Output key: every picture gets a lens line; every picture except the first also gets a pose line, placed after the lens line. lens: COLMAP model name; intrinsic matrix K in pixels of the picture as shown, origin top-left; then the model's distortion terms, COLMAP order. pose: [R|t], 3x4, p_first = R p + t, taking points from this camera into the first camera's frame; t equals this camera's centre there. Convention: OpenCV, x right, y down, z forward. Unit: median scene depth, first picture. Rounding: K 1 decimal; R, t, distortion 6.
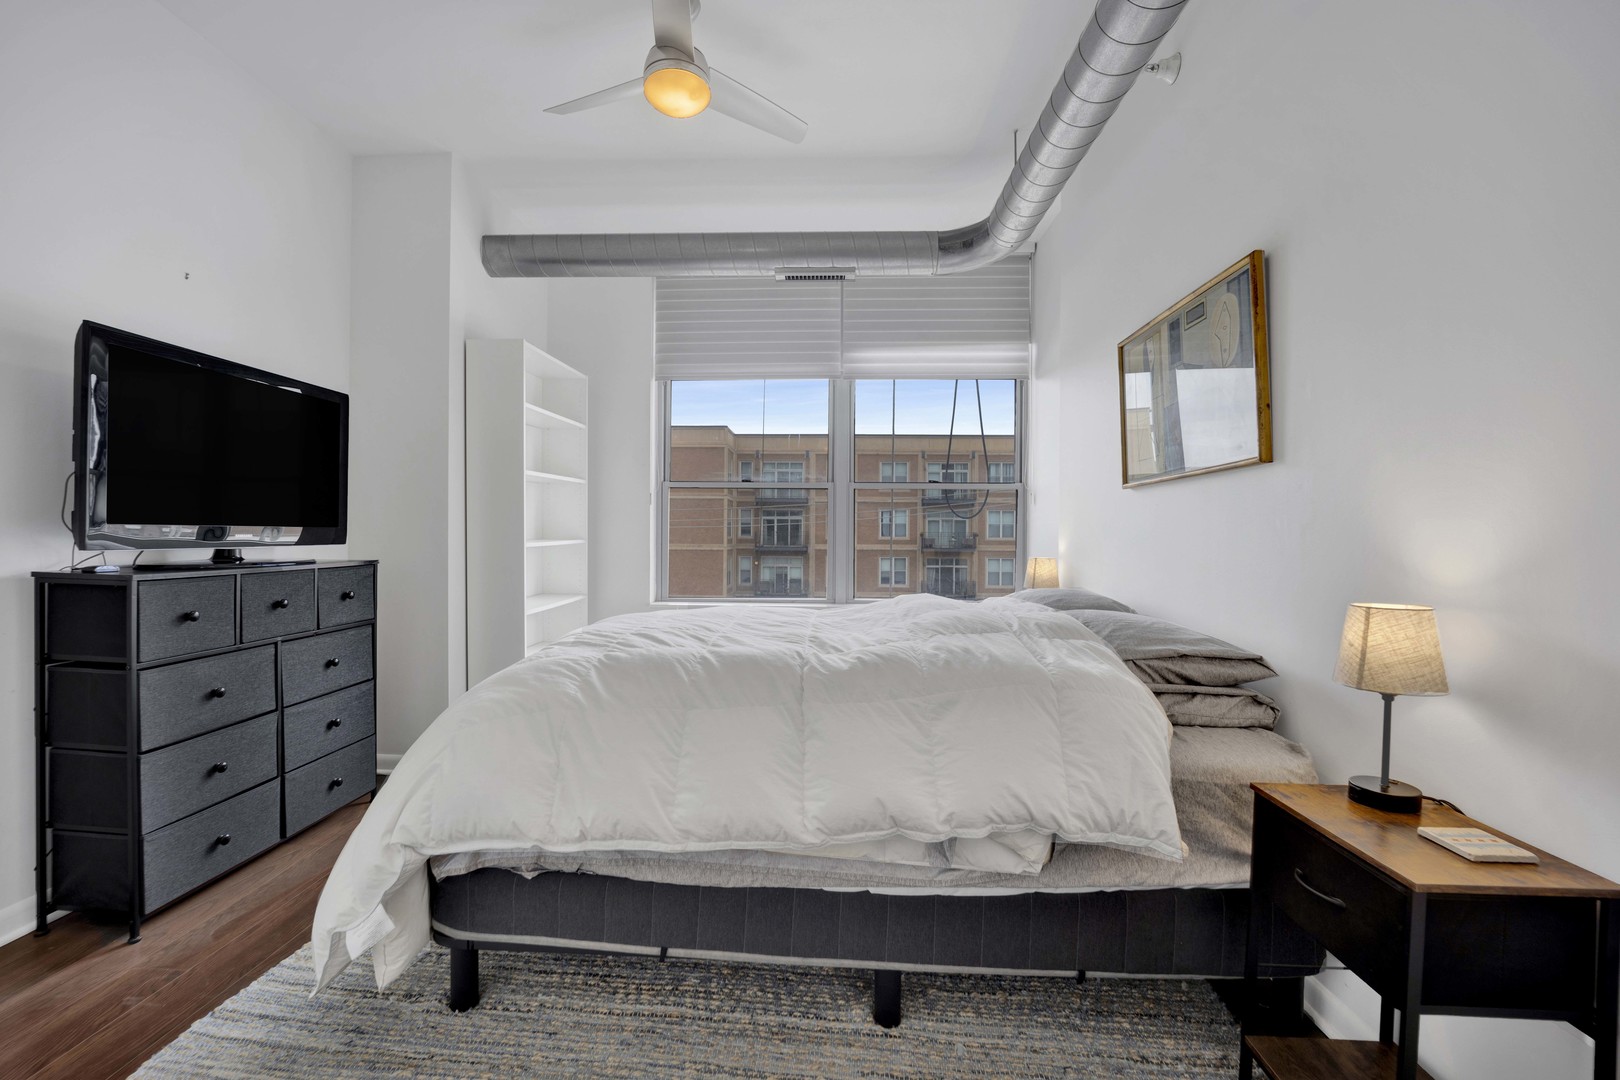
lens RADIAL K [[682.6, 0, 816.9], [0, 682.6, 535.2], [0, 0, 1]] dist [-0.037327, -0.000191]
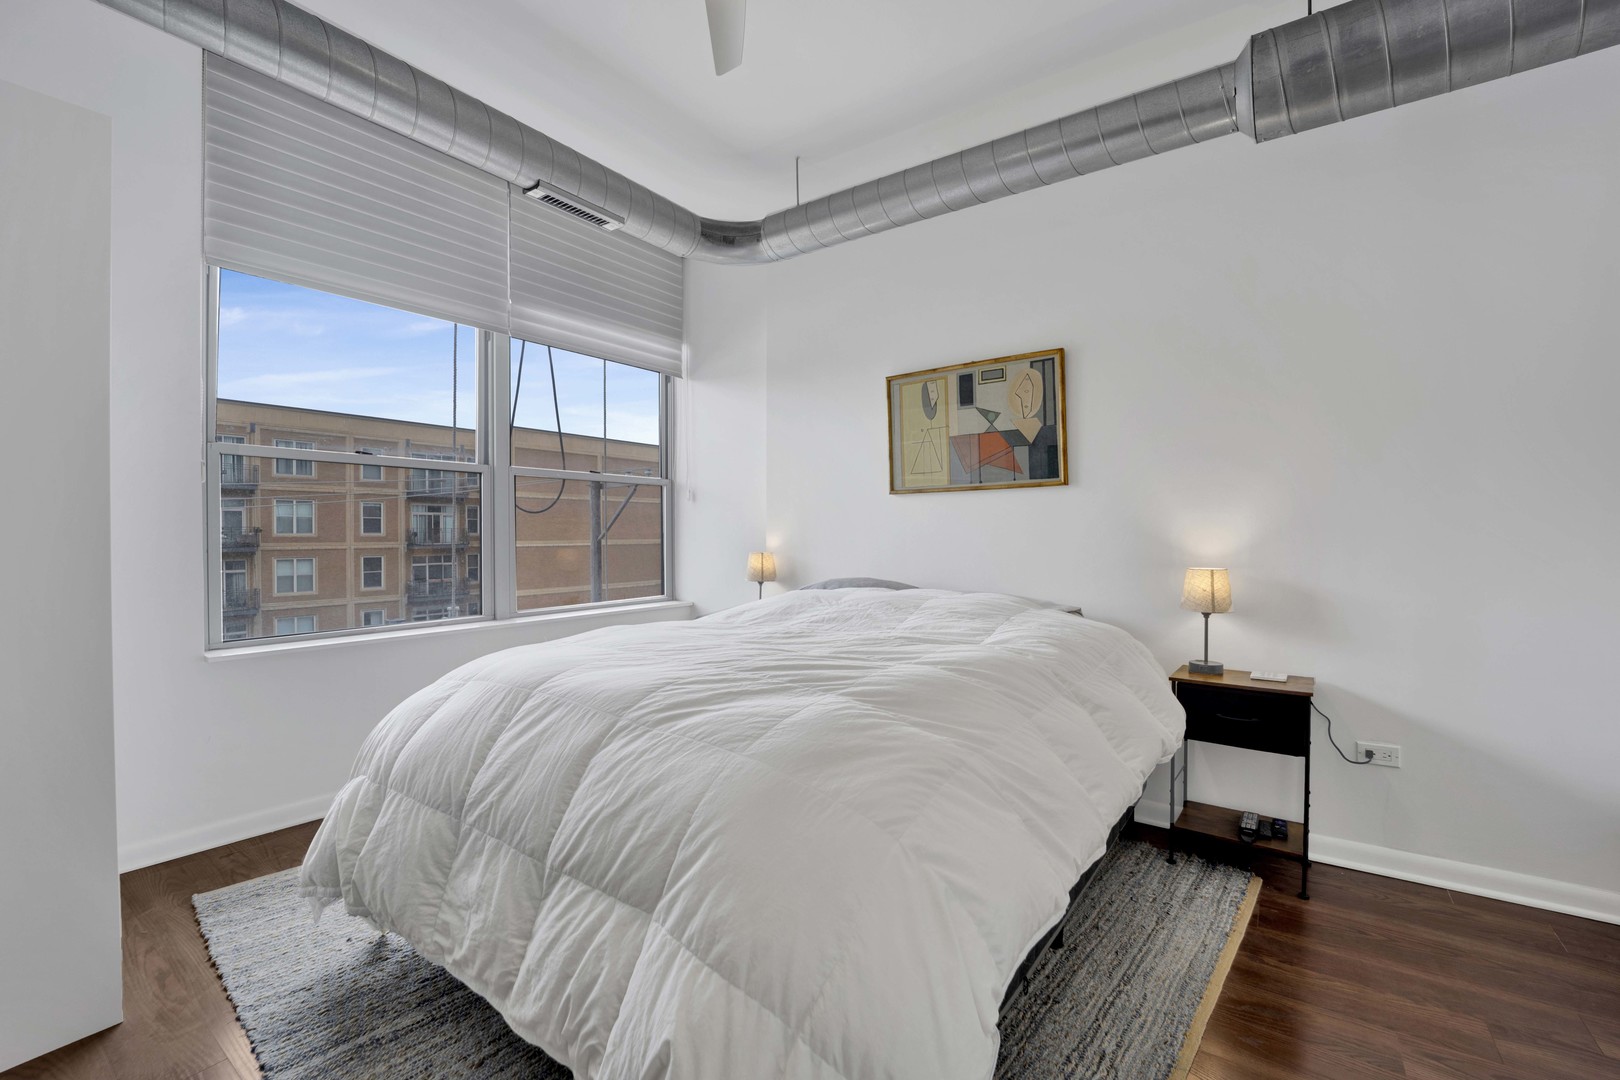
lens RADIAL K [[682.6, 0, 816.9], [0, 682.6, 535.2], [0, 0, 1]] dist [-0.037327, -0.000191]
pose [[0.537449, -0.010590, 0.843229, -0.441888], [0.003004, 0.999939, 0.010644, -0.004940], [-0.843291, -0.003187, 0.537448, 0.285109]]
